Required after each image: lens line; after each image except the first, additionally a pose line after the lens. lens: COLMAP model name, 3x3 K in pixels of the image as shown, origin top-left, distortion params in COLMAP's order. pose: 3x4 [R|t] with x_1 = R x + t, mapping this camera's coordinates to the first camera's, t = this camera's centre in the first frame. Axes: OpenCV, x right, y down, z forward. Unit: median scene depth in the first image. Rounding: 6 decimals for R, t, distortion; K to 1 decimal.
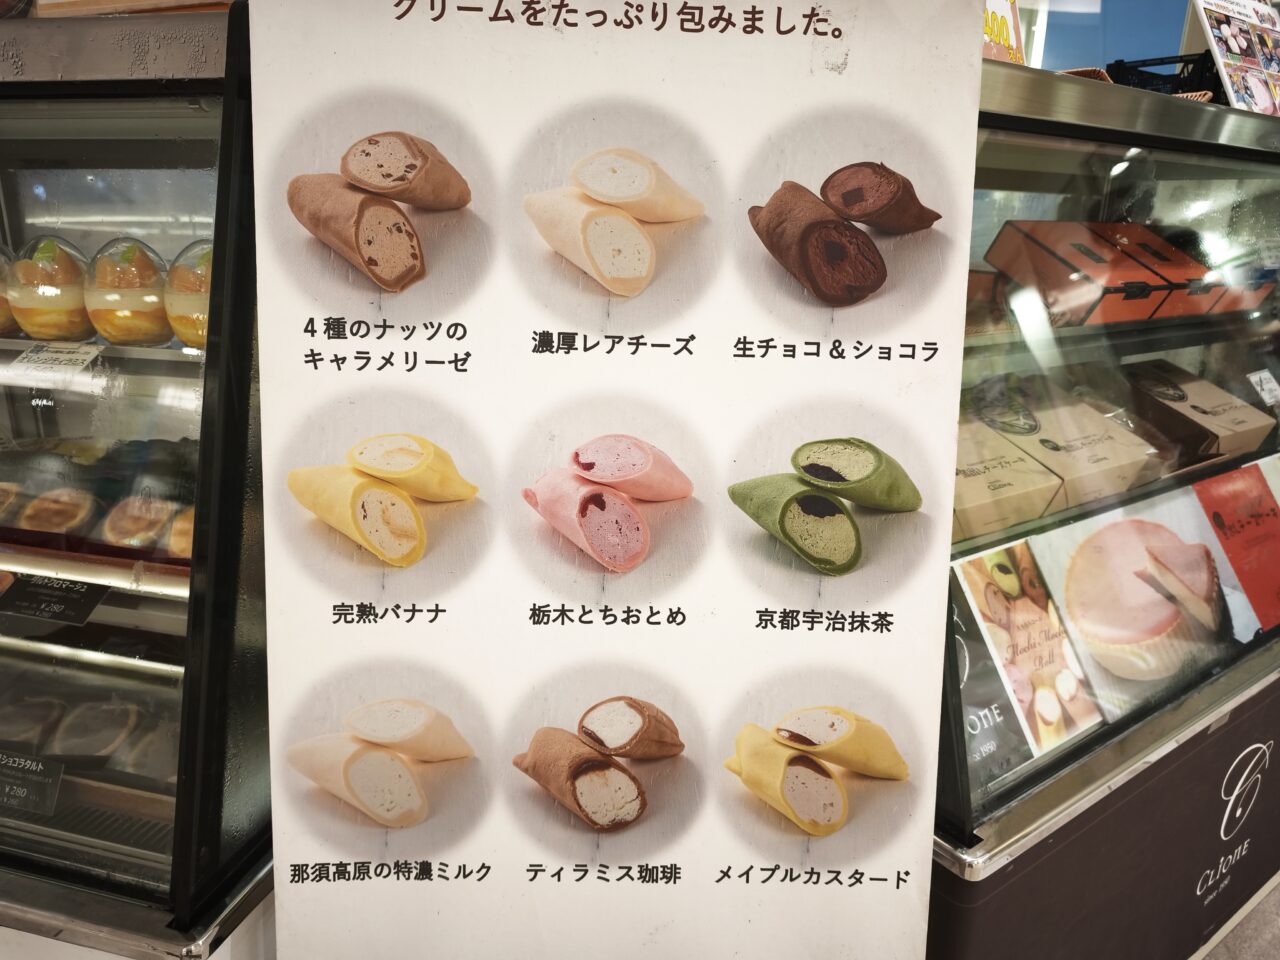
lens RADIAL K [[859.8, 0, 641.5], [0, 859.8, 471.5], [0, 0, 1]] dist [0.017427, -0.020159]
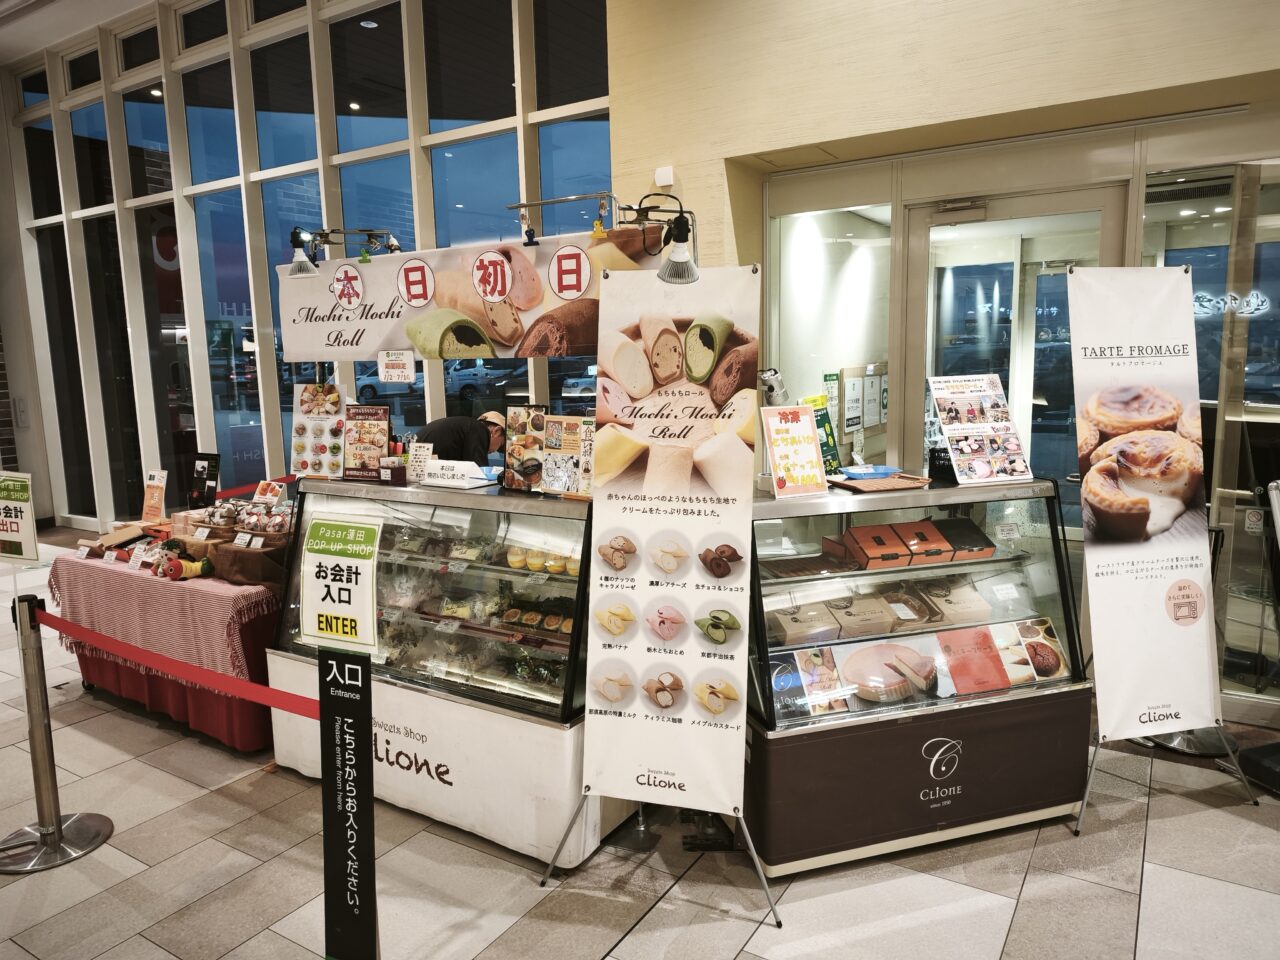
lens RADIAL K [[859.8, 0, 648.6], [0, 859.8, 468.3], [0, 0, 1]] dist [0.017427, -0.020159]
pose [[0.950634, -0.000956, -0.310312, 1.167592], [-0.049152, 0.986907, -0.153616, -0.057386], [0.306396, 0.161285, 0.938141, -3.027475]]
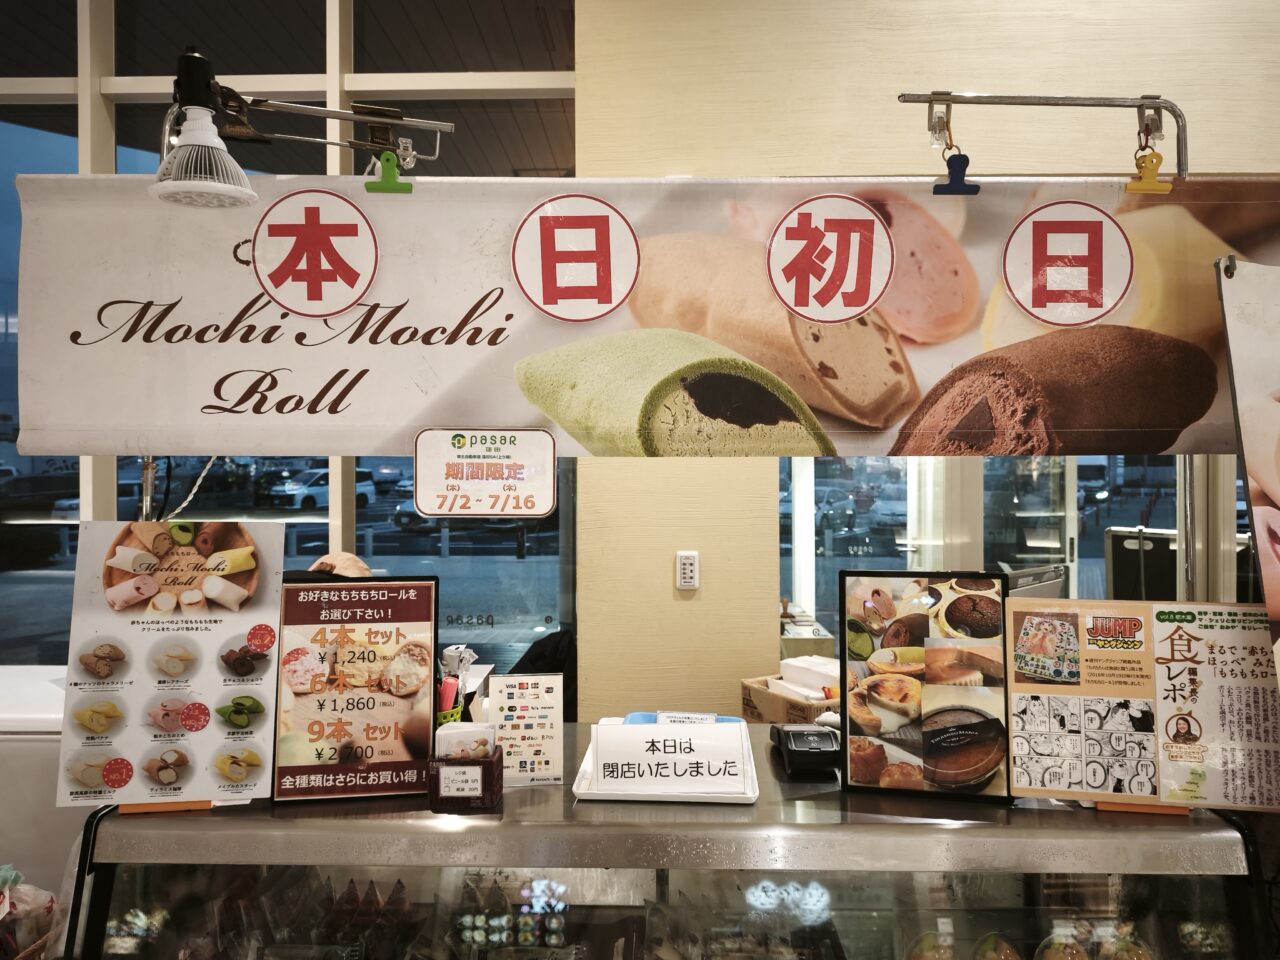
lens RADIAL K [[859.8, 0, 643.9], [0, 859.8, 467.8], [0, 0, 1]] dist [0.017427, -0.020159]
pose [[0.975146, -0.018603, 0.220779, -1.992692], [0.082960, 0.954636, -0.285985, -0.825856], [-0.205444, 0.297193, 0.932453, -0.565485]]
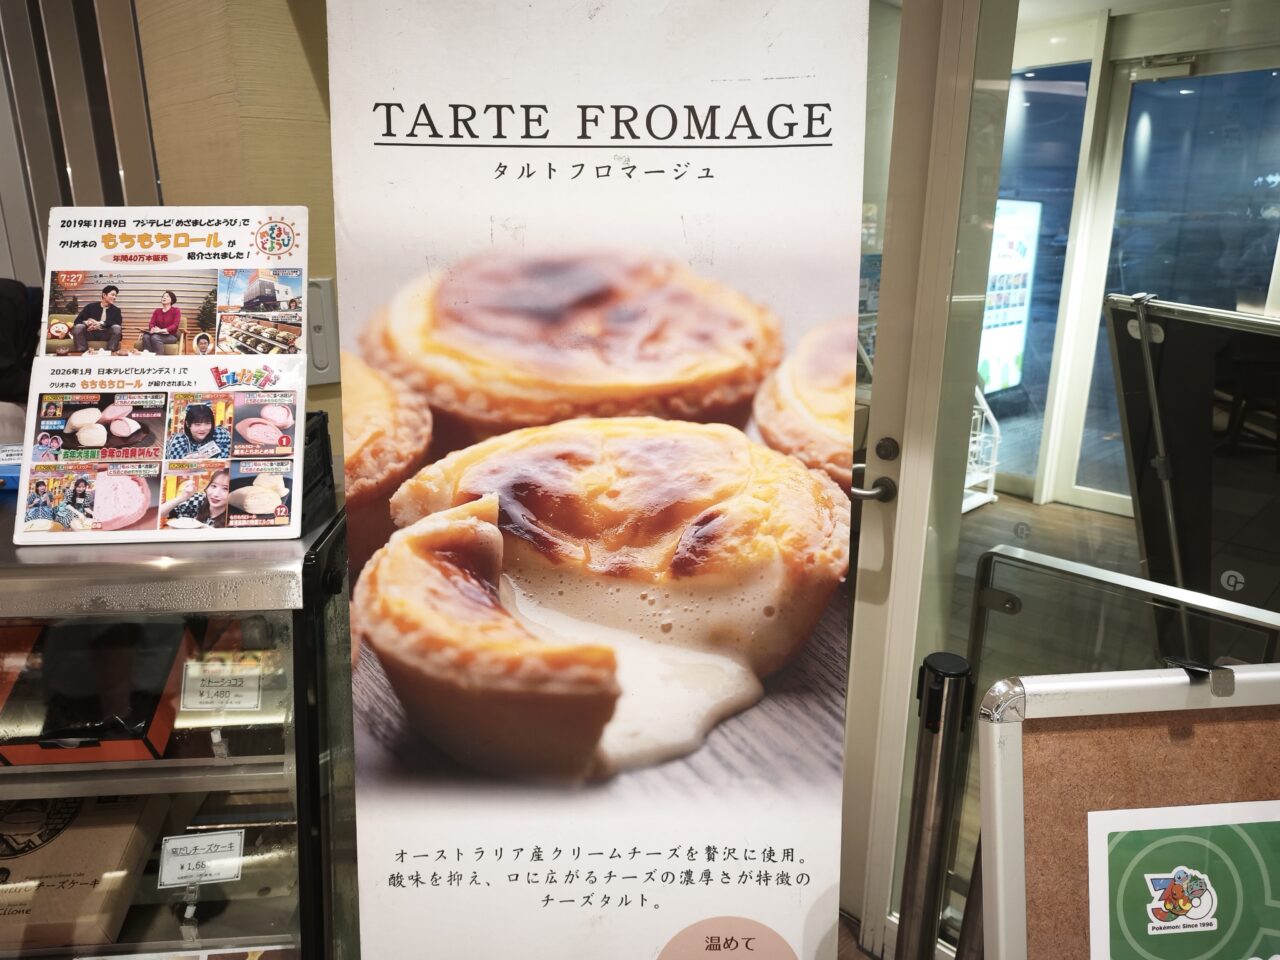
lens RADIAL K [[859.8, 0, 675.1], [0, 859.8, 465.5], [0, 0, 1]] dist [0.017427, -0.020159]
pose [[0.863418, 0.119157, -0.490214, 3.047232], [-0.133950, 0.990976, 0.004951, -1.077286], [0.486381, 0.061389, 0.871588, 1.138172]]
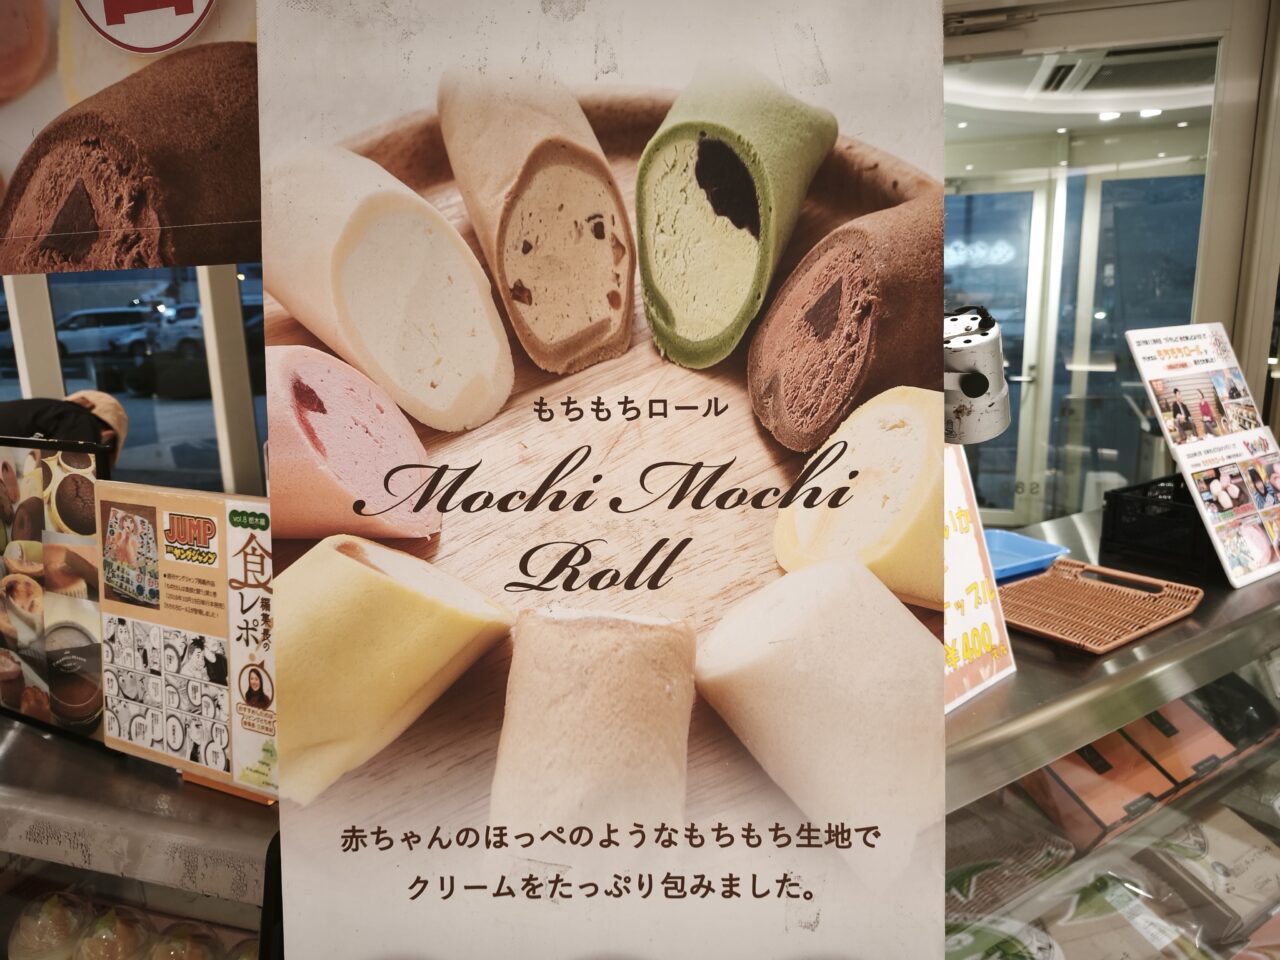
lens RADIAL K [[859.8, 0, 647.8], [0, 859.8, 470.5], [0, 0, 1]] dist [0.017427, -0.020159]
pose [[0.998193, -0.035783, -0.048271, 0.090037], [0.030709, 0.994307, -0.102032, -0.883976], [0.051647, 0.100365, 0.993609, -0.142252]]
